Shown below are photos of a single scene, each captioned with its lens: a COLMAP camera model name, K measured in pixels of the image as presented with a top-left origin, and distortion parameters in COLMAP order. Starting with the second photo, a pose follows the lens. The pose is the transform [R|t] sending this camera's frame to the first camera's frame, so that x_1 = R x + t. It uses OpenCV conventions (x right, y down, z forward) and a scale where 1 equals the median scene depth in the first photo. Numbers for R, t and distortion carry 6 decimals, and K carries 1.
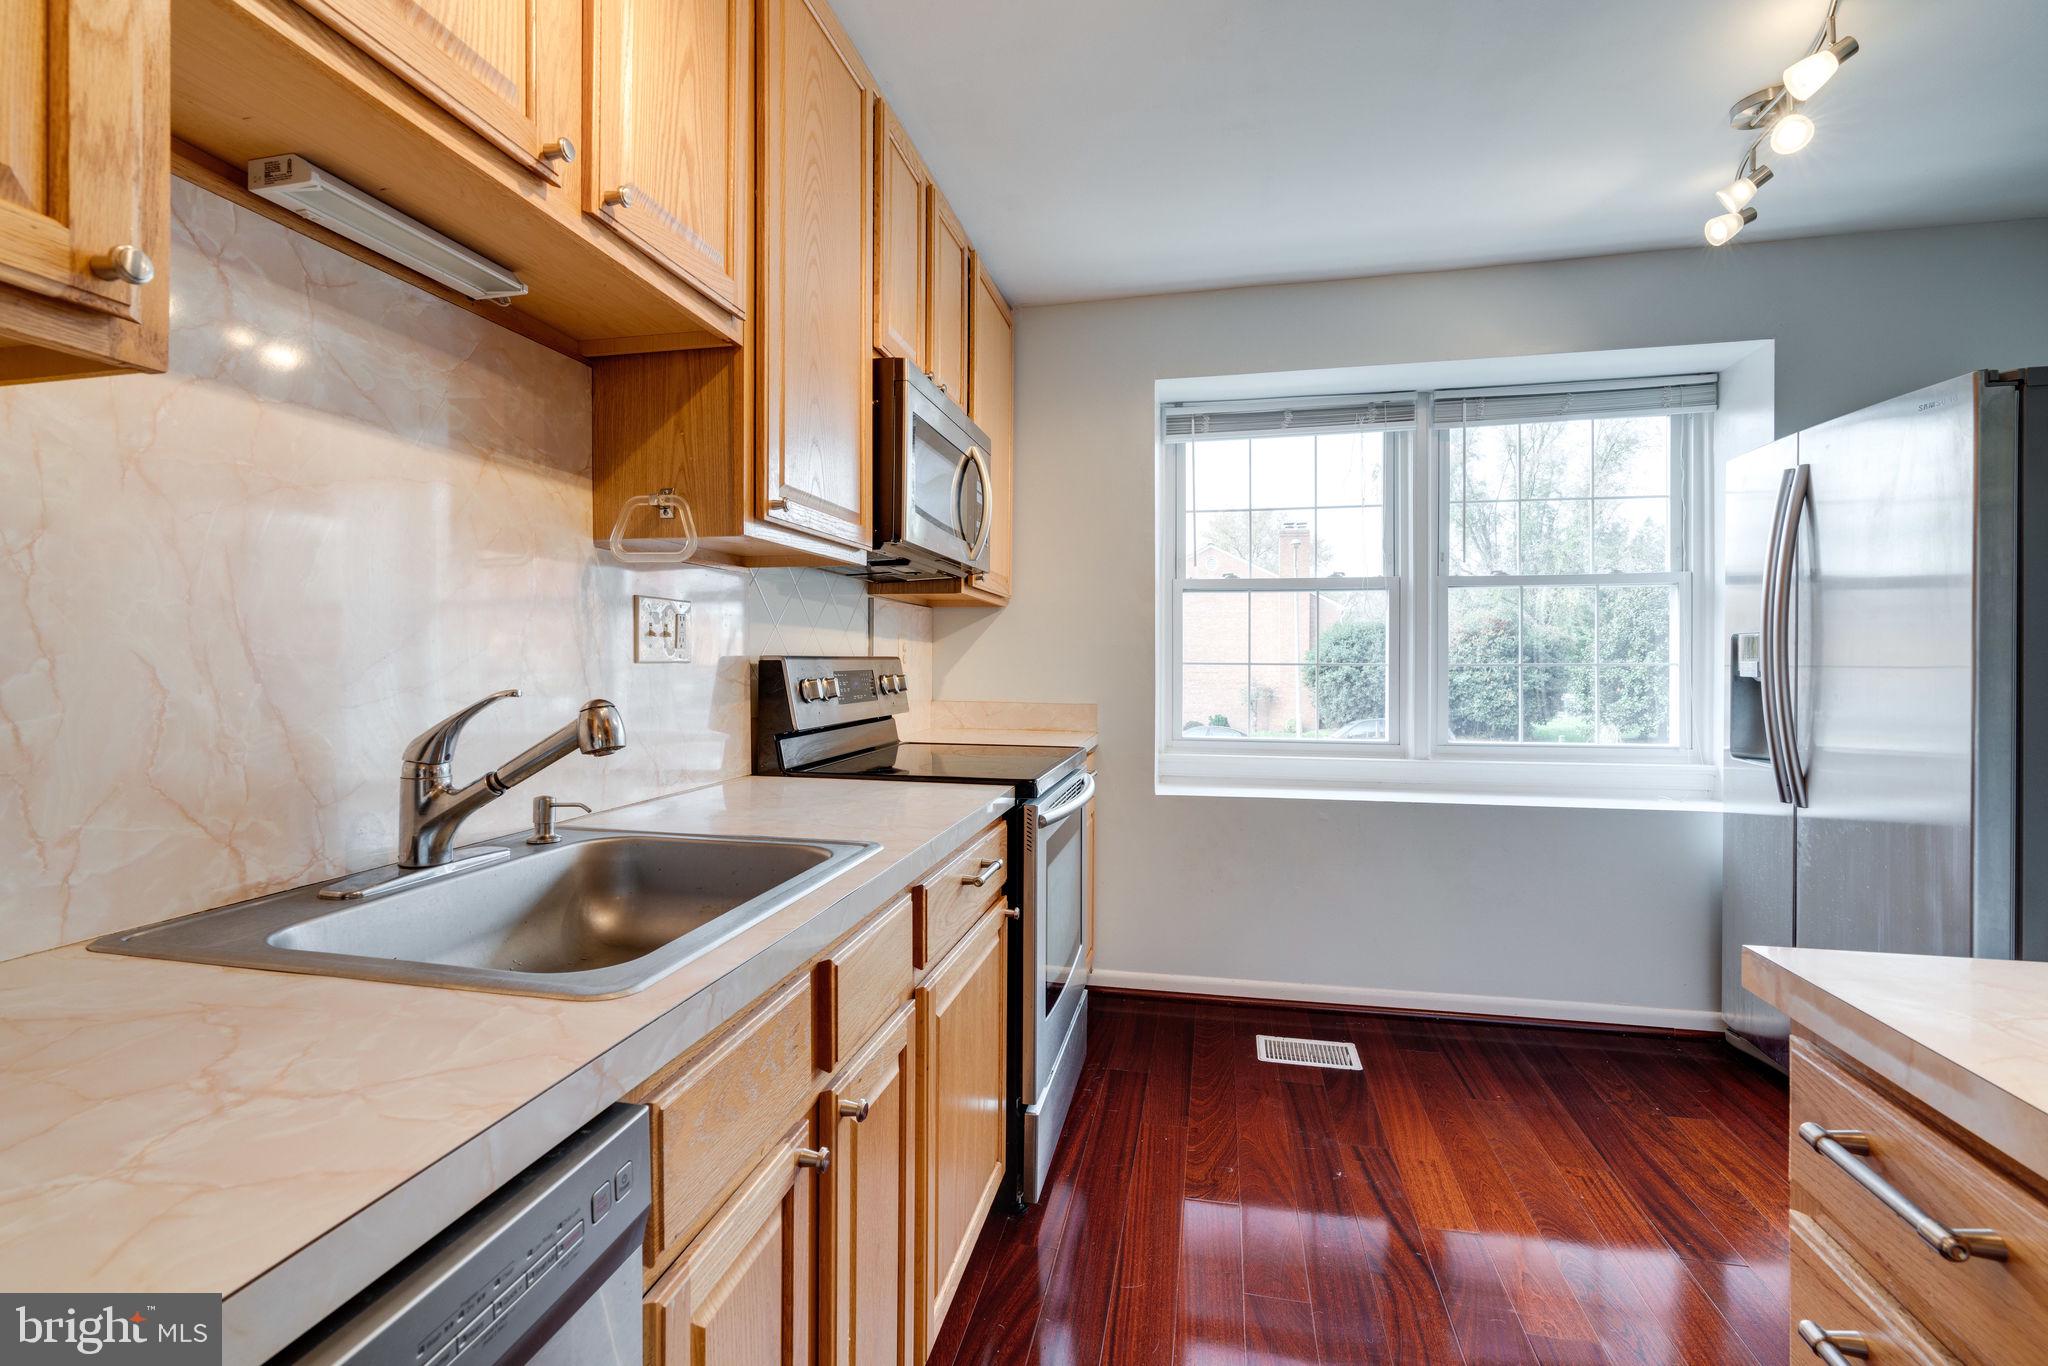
lens RADIAL K [[928.8, 0, 1016.7], [0, 928.8, 664.3], [0, 0, 1]] dist [-0.011525, 0.005001]
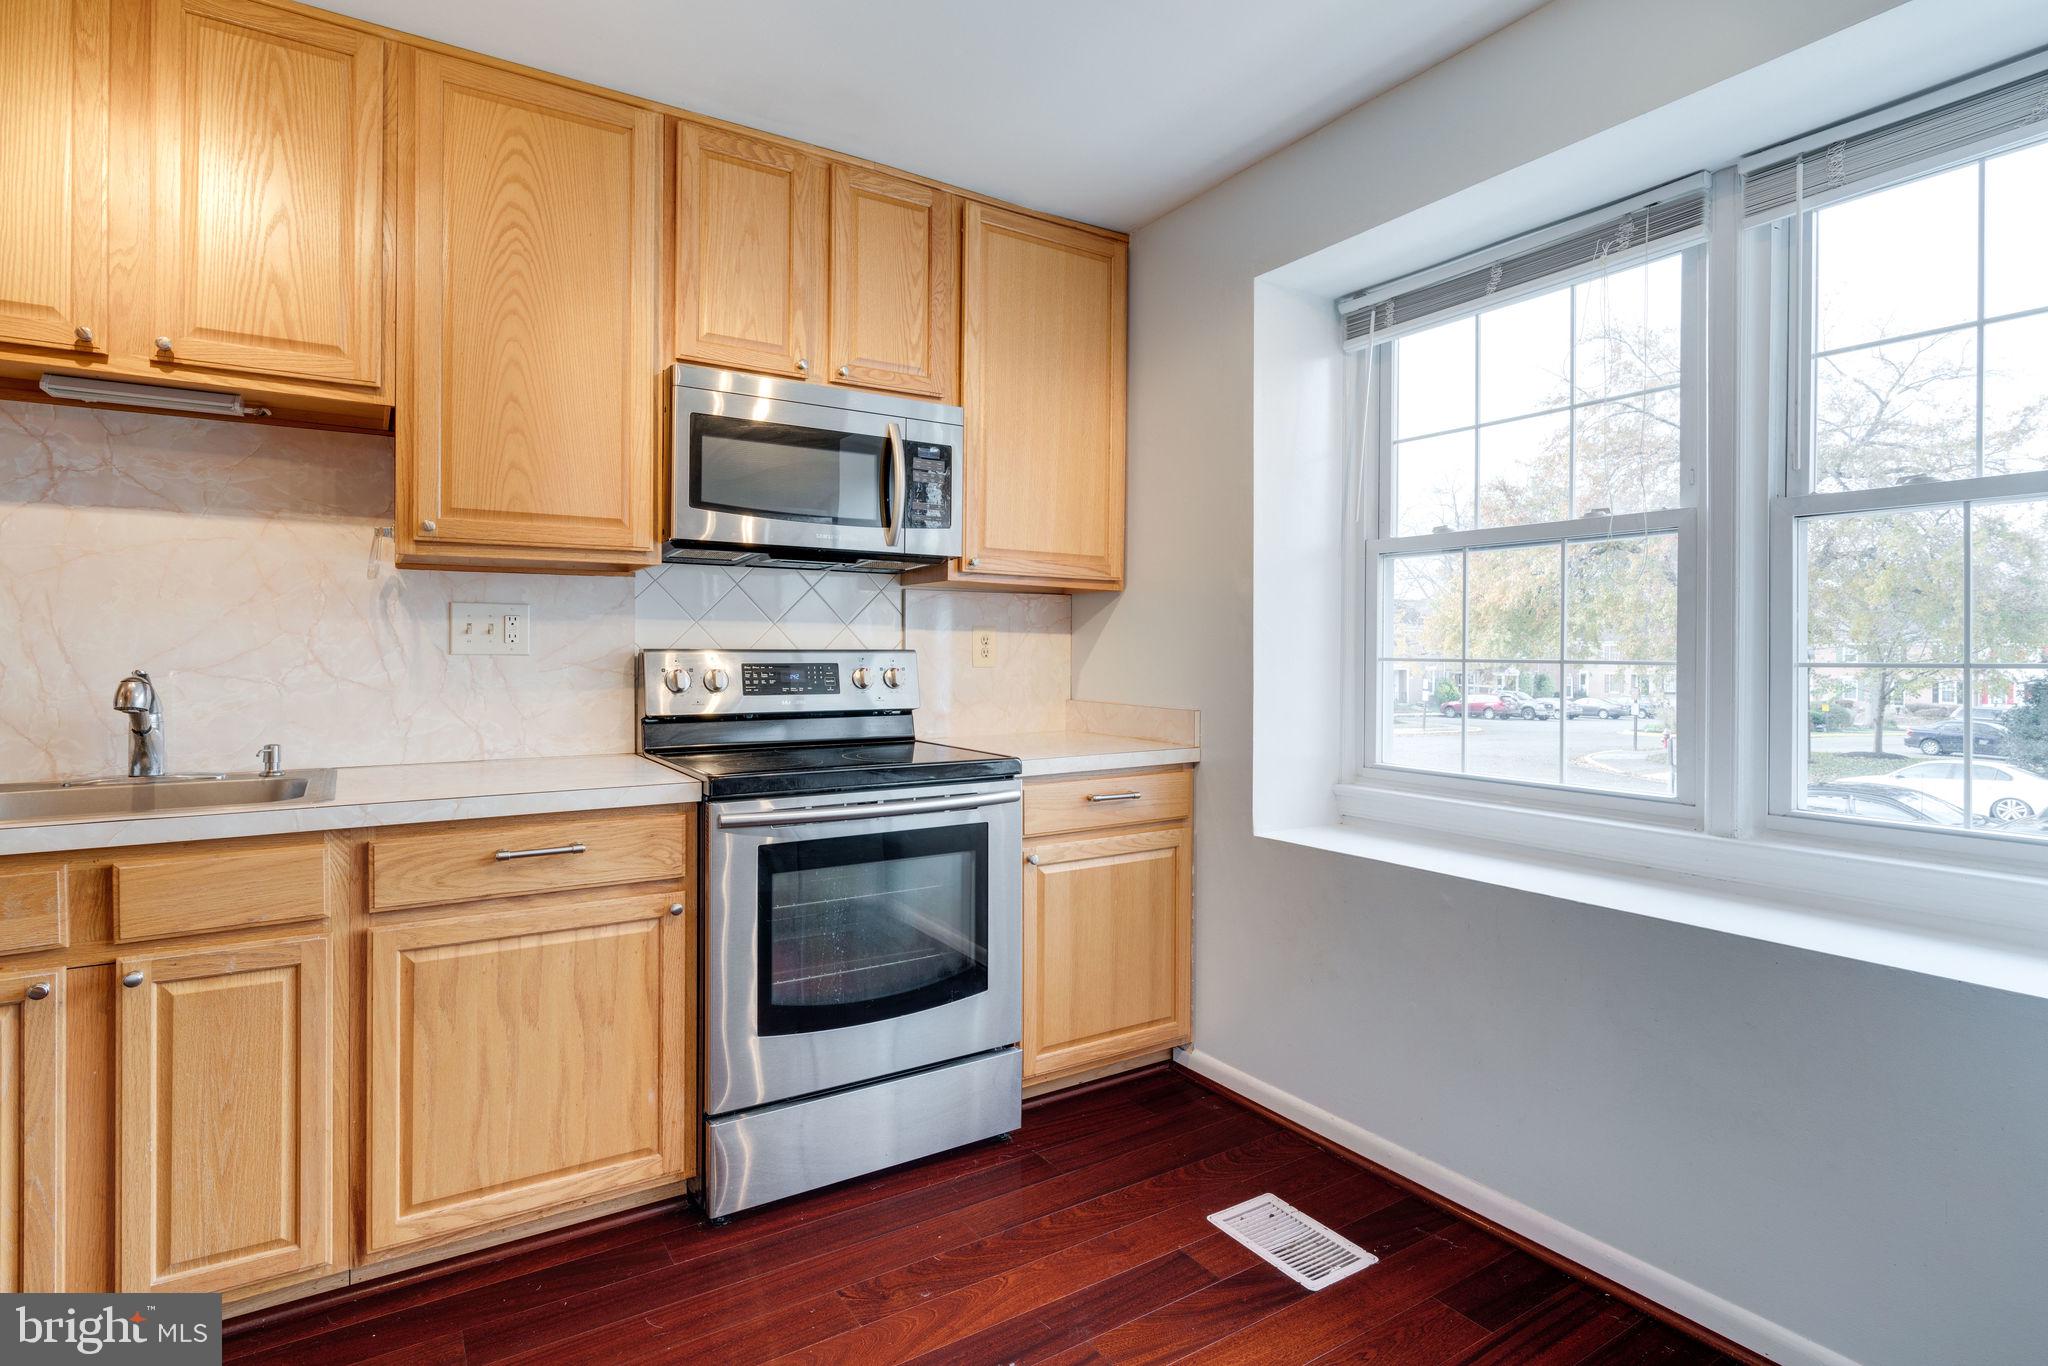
lens RADIAL K [[1020.5, 0, 1016.6], [0, 1020.5, 657.2], [0, 0, 1]] dist [-0.009036, 0.004487]
pose [[0.700184, 0.003107, -0.713956, 0.690628], [-0.005670, 0.999983, -0.001208, -0.000173], [0.713940, 0.004894, 0.700190, 0.335865]]
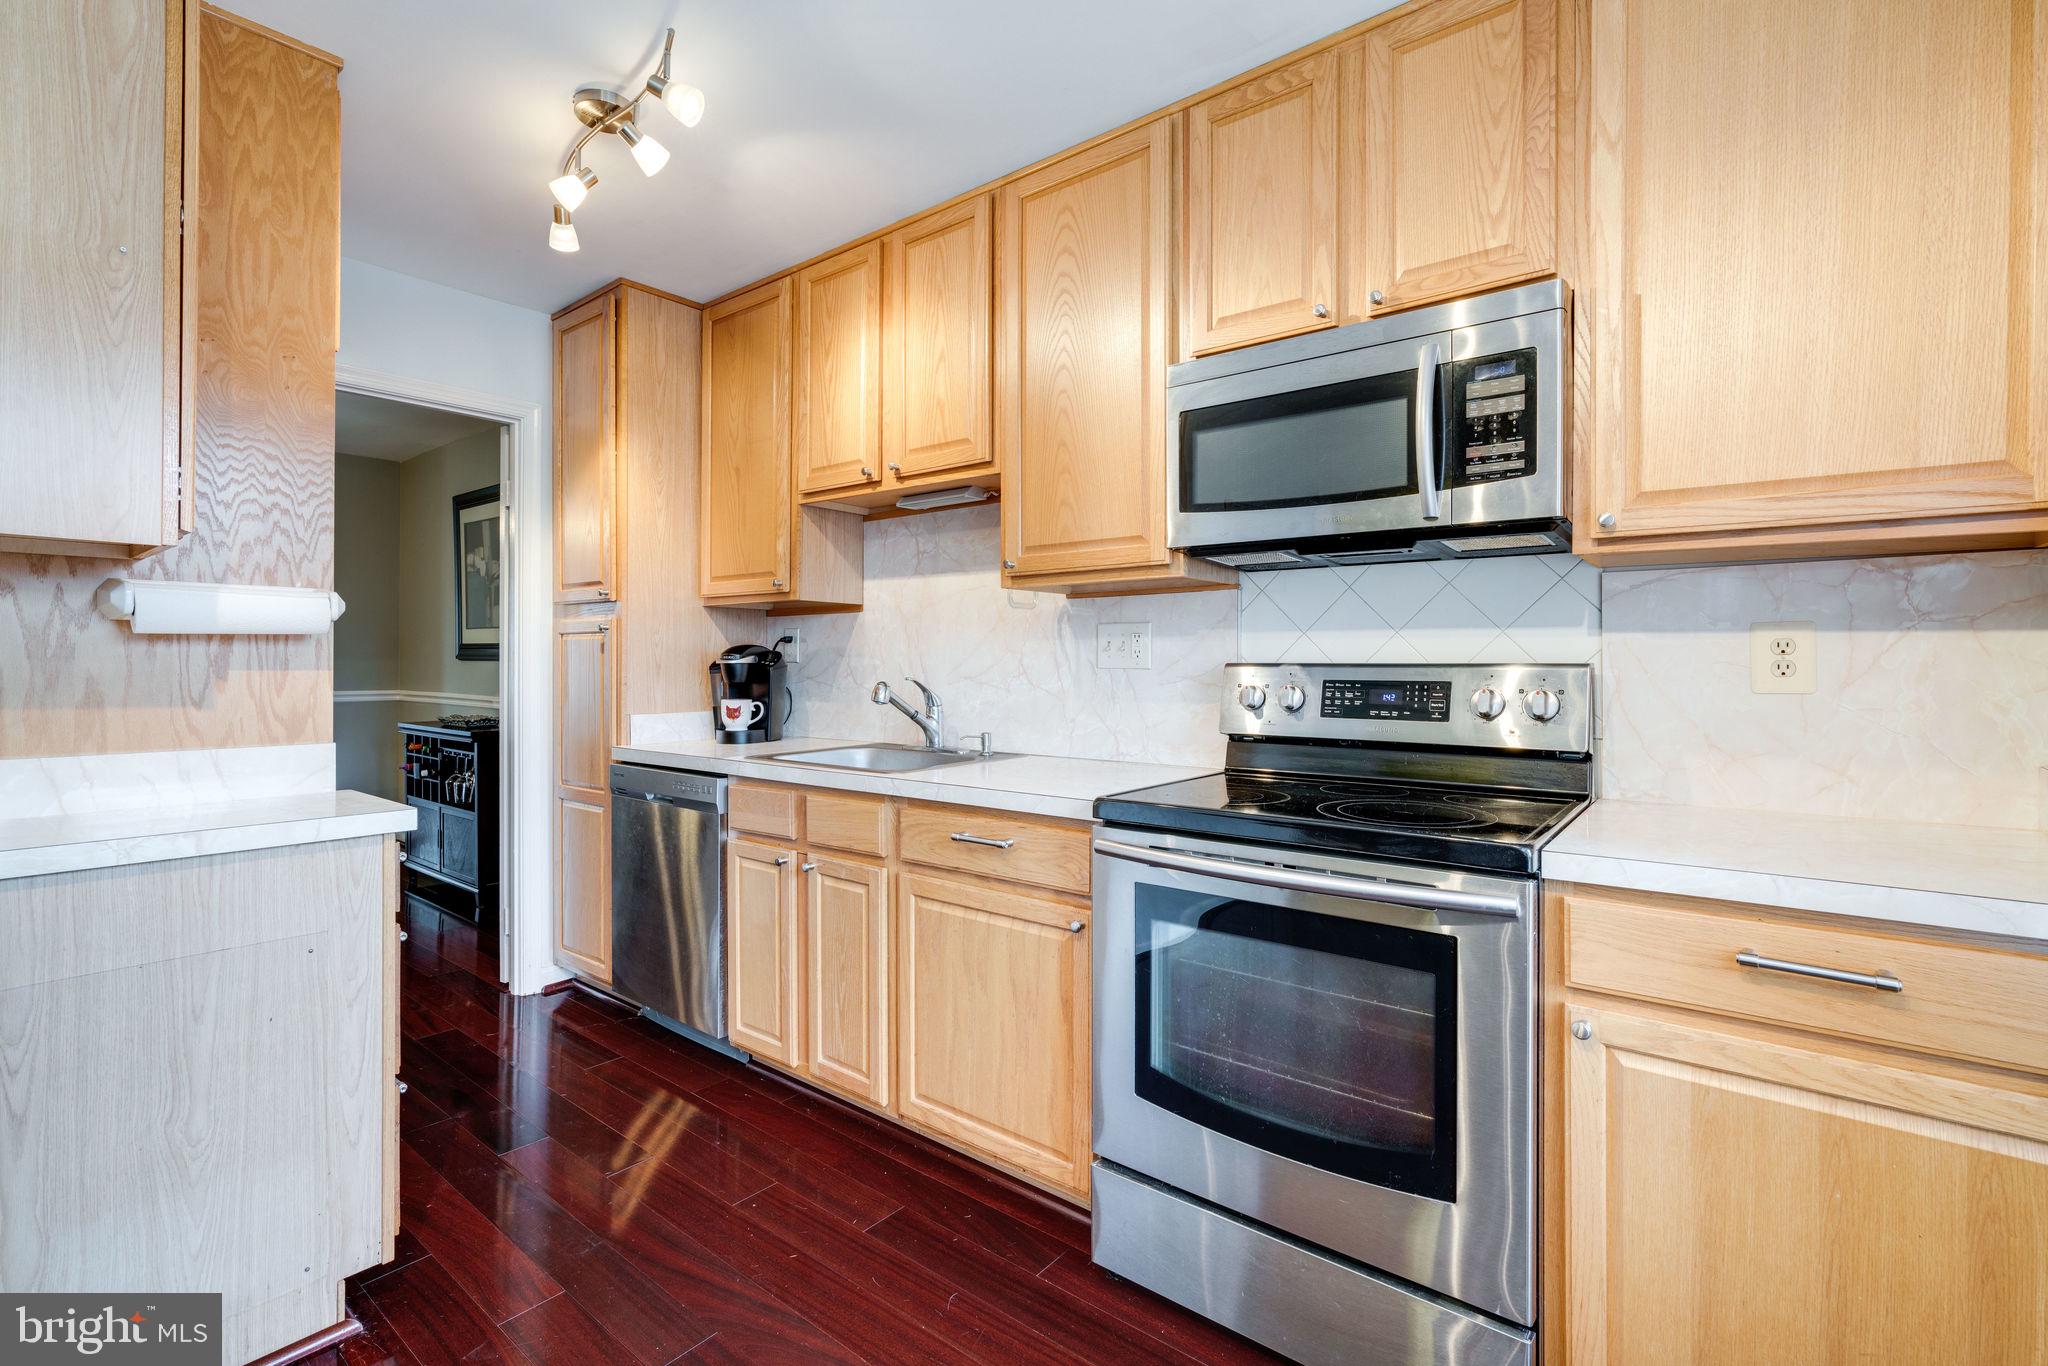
lens RADIAL K [[928.8, 0, 1011.5], [0, 928.8, 666.4], [0, 0, 1]] dist [-0.011525, 0.005001]
pose [[-0.457314, -0.001027, -0.889305, 0.604726], [-0.009058, 0.999953, 0.003504, -0.005018], [0.889259, 0.009658, -0.457301, 0.930822]]
